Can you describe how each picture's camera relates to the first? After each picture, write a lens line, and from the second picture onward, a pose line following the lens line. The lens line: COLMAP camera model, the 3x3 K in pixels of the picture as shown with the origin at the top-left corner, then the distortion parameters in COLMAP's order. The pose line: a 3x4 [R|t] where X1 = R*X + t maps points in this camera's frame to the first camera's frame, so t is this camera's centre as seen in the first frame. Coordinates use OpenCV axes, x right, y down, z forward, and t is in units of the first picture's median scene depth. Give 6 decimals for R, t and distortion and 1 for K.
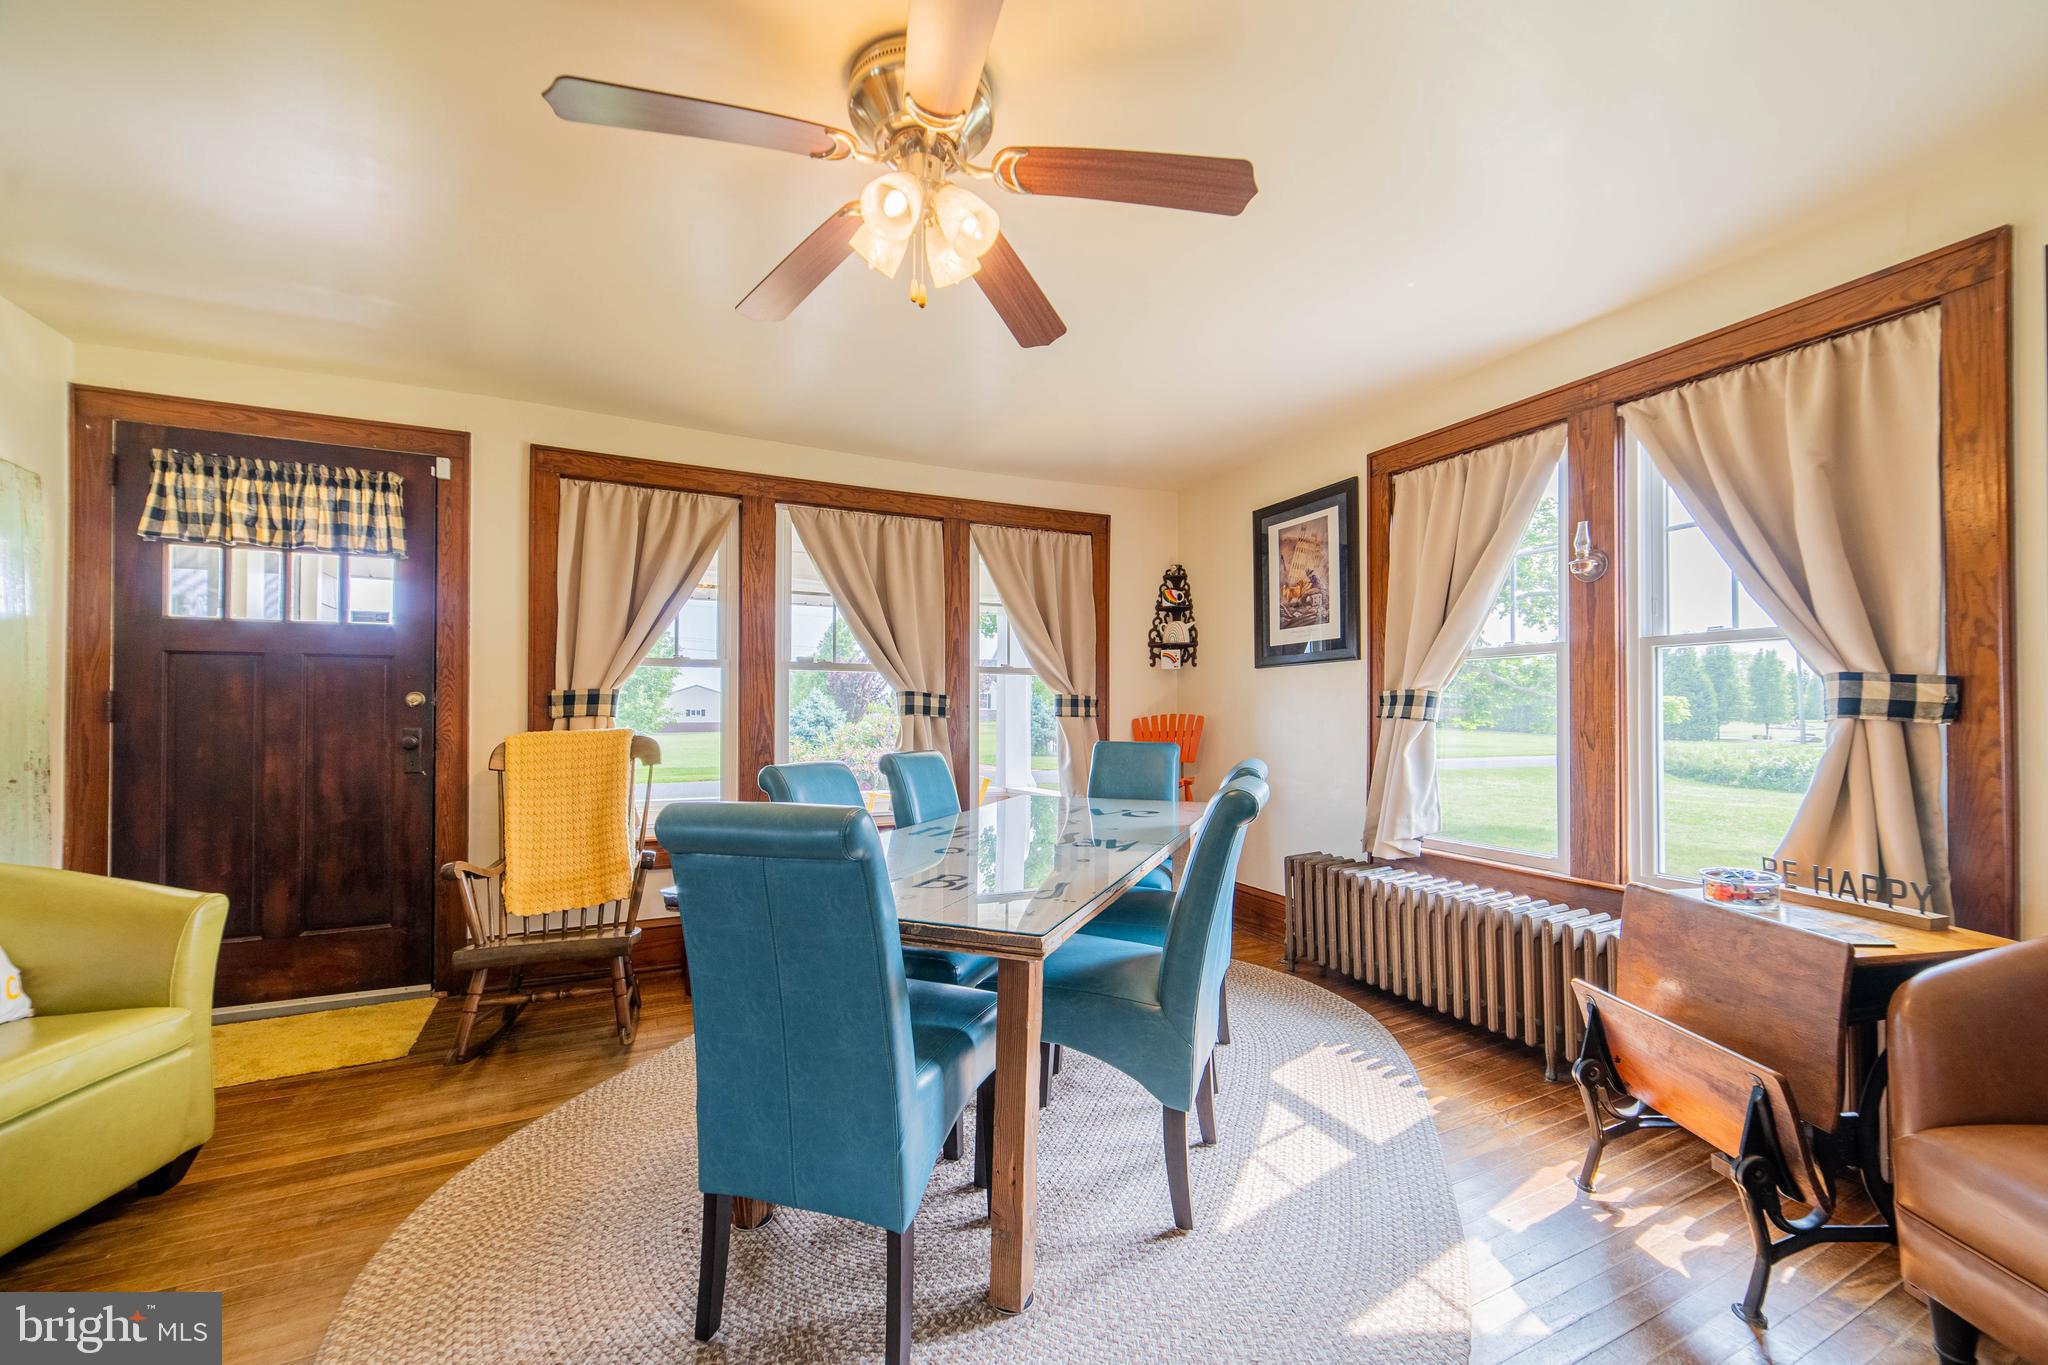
lens RADIAL K [[796.0, 0, 1018.8], [0, 796.0, 695.9], [0, 0, 1]] dist [0.002287, 0.000542]
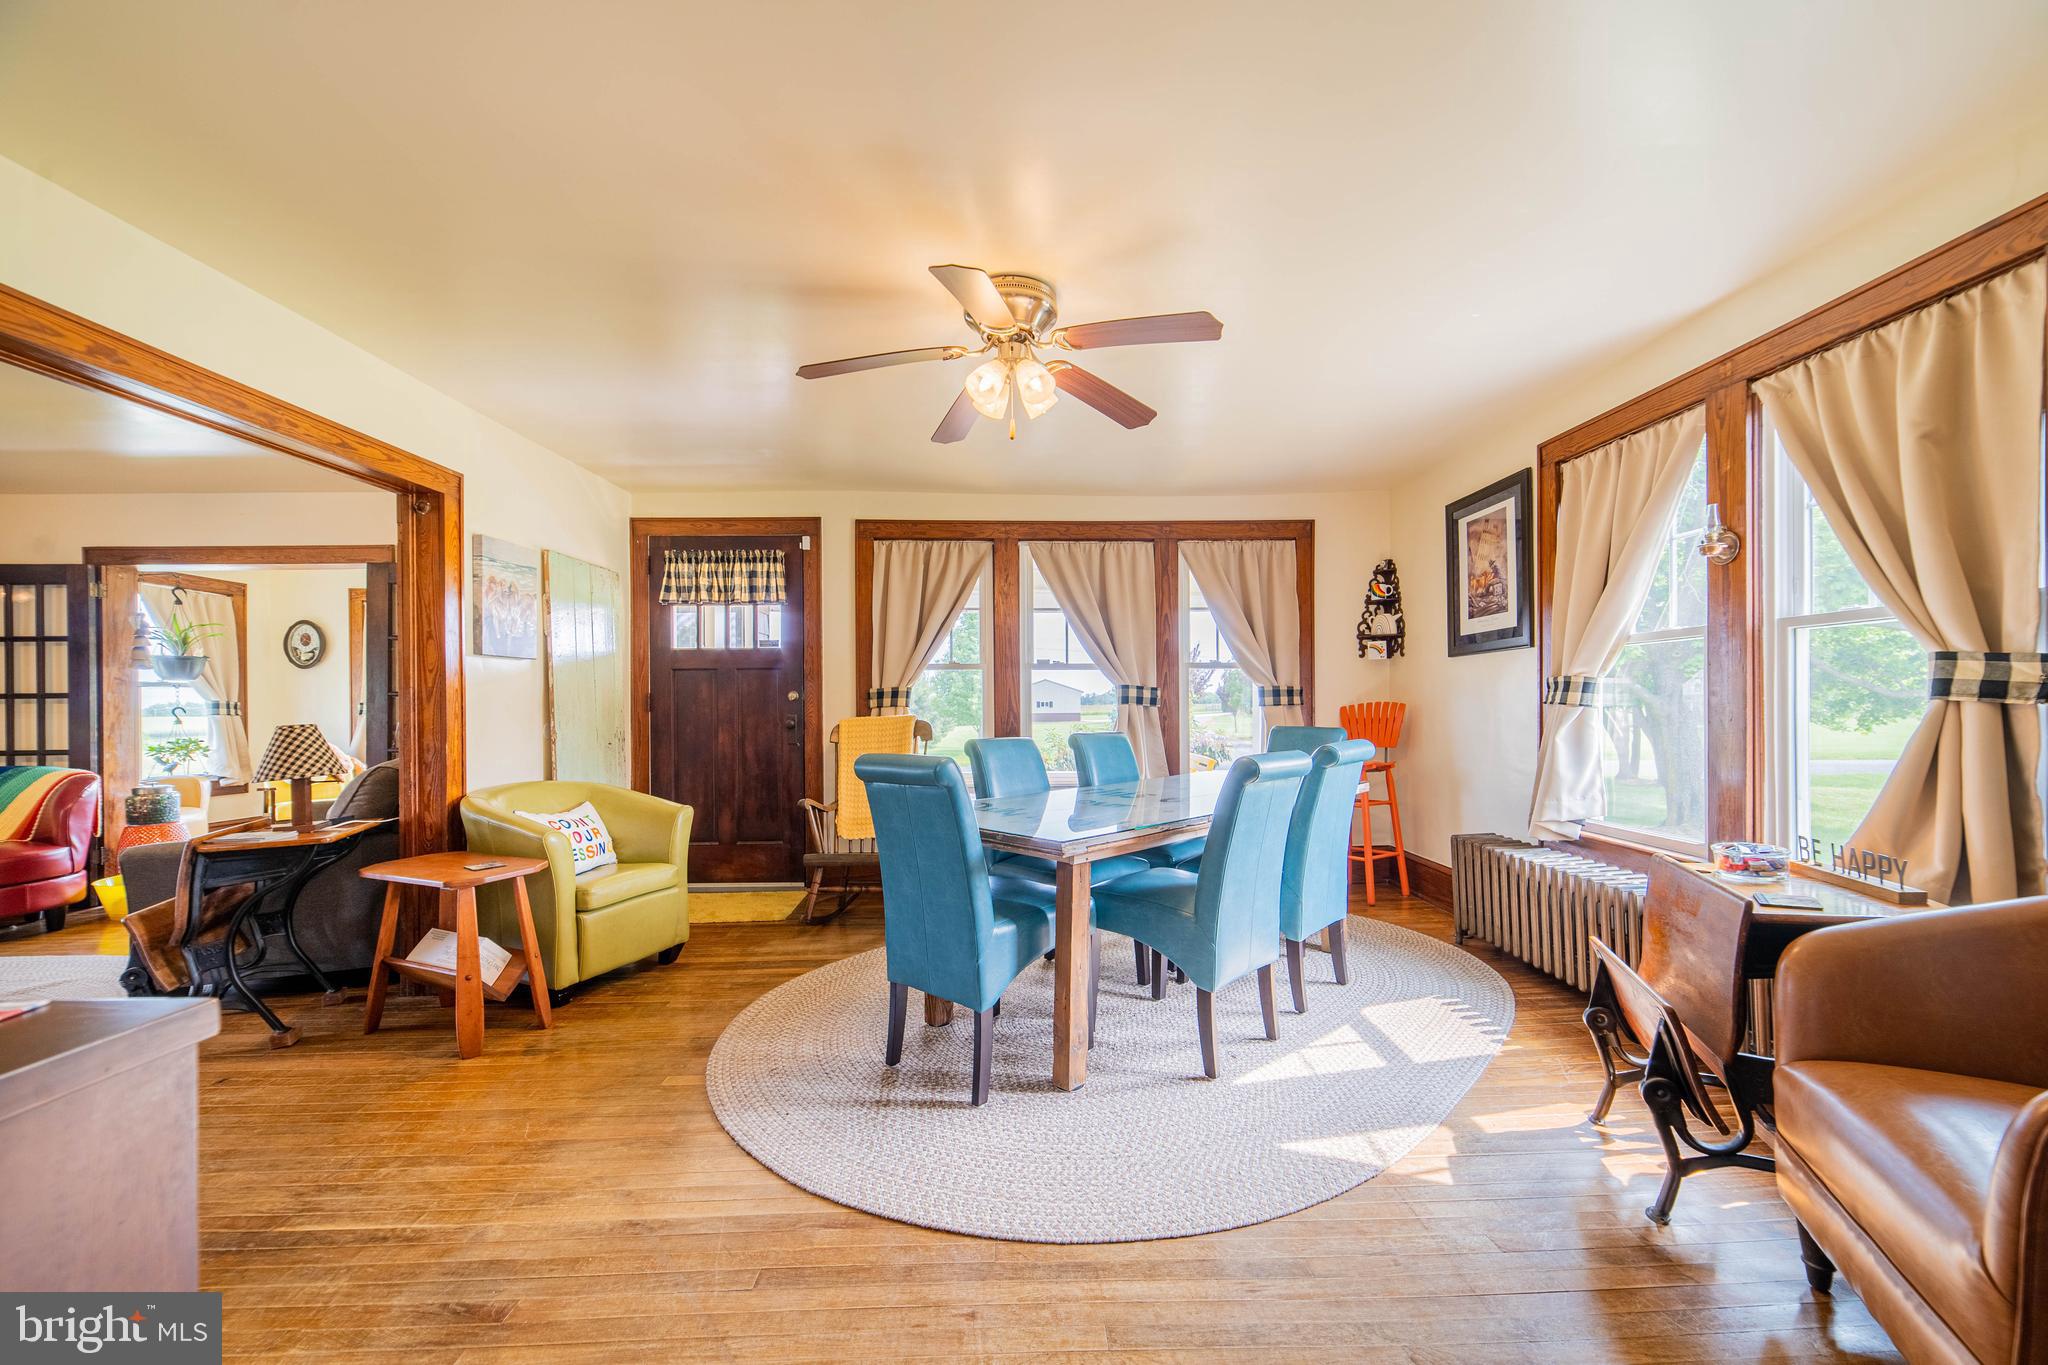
lens RADIAL K [[796.0, 0, 1035.5], [0, 796.0, 689.6], [0, 0, 1]] dist [0.002287, 0.000542]
pose [[0.915008, -0.014249, -0.403185, 0.320591], [0.015502, 0.999880, -0.000156, -0.000738], [0.403139, -0.006107, 0.915119, -0.238094]]
